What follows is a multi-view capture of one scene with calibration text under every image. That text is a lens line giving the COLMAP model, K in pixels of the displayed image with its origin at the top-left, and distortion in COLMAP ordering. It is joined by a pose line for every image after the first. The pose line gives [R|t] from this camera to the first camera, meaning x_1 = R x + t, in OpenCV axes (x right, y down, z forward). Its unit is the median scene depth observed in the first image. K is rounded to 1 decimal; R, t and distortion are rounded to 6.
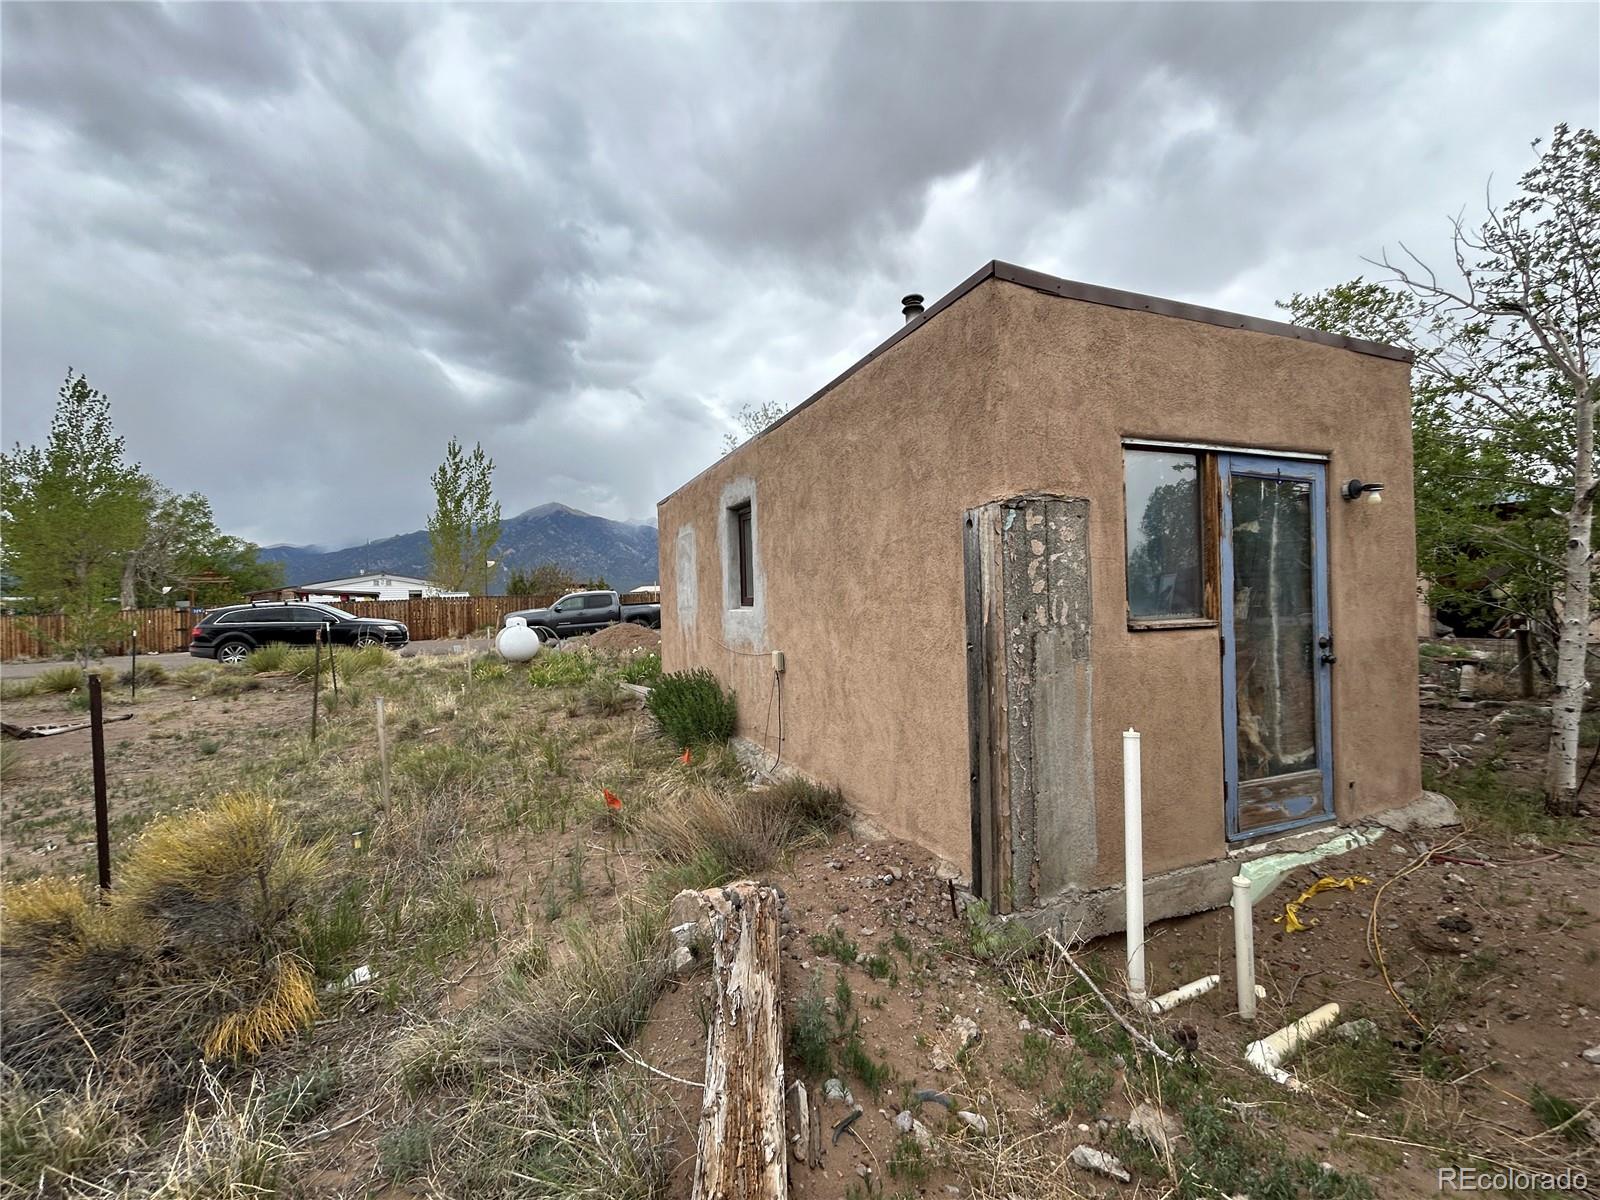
lens RADIAL K [[649.4, 0, 803.7], [0, 649.4, 594.1], [0, 0, 1]] dist [-0.000569, 0.000668]
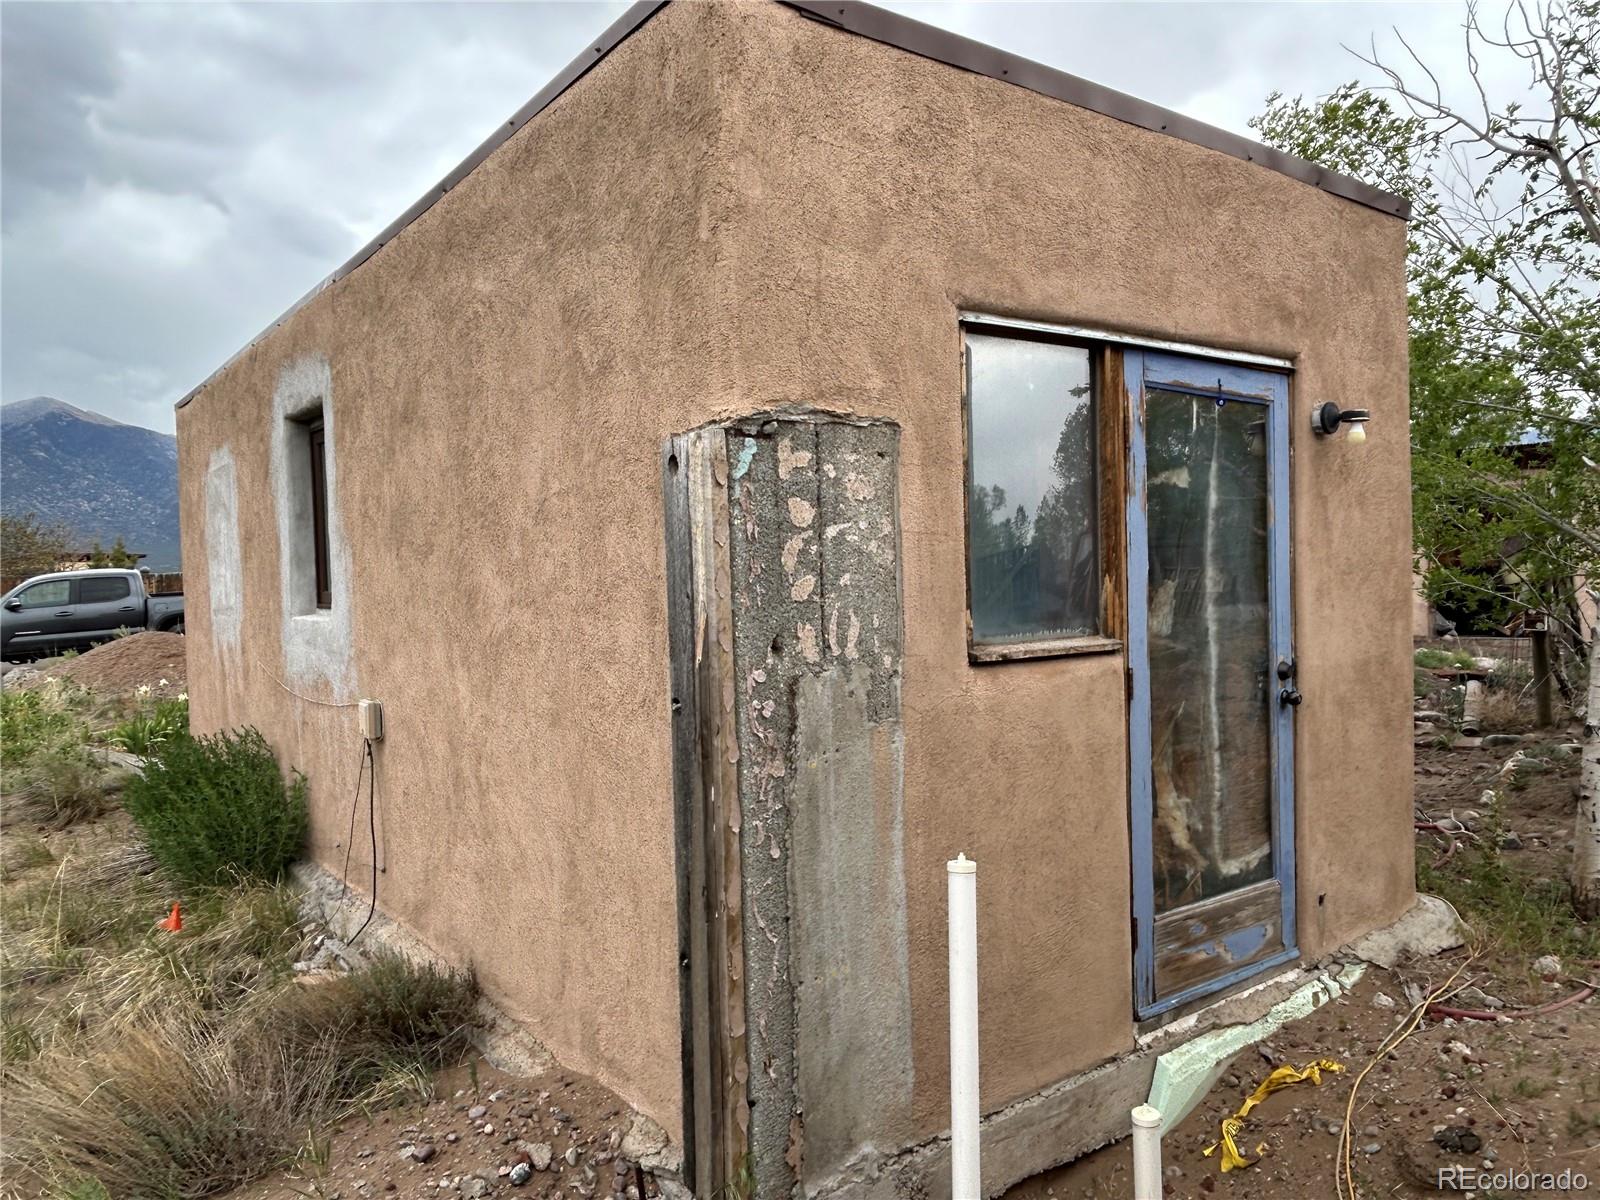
lens RADIAL K [[1077.1, 0, 795.2], [0, 1077.1, 589.6], [0, 0, 1]] dist [0.001453, -0.011402]
pose [[0.972250, -0.006876, 0.233843, 0.126998], [0.002437, 0.999811, 0.019263, -0.022027], [-0.233931, -0.018158, 0.972084, 0.135122]]
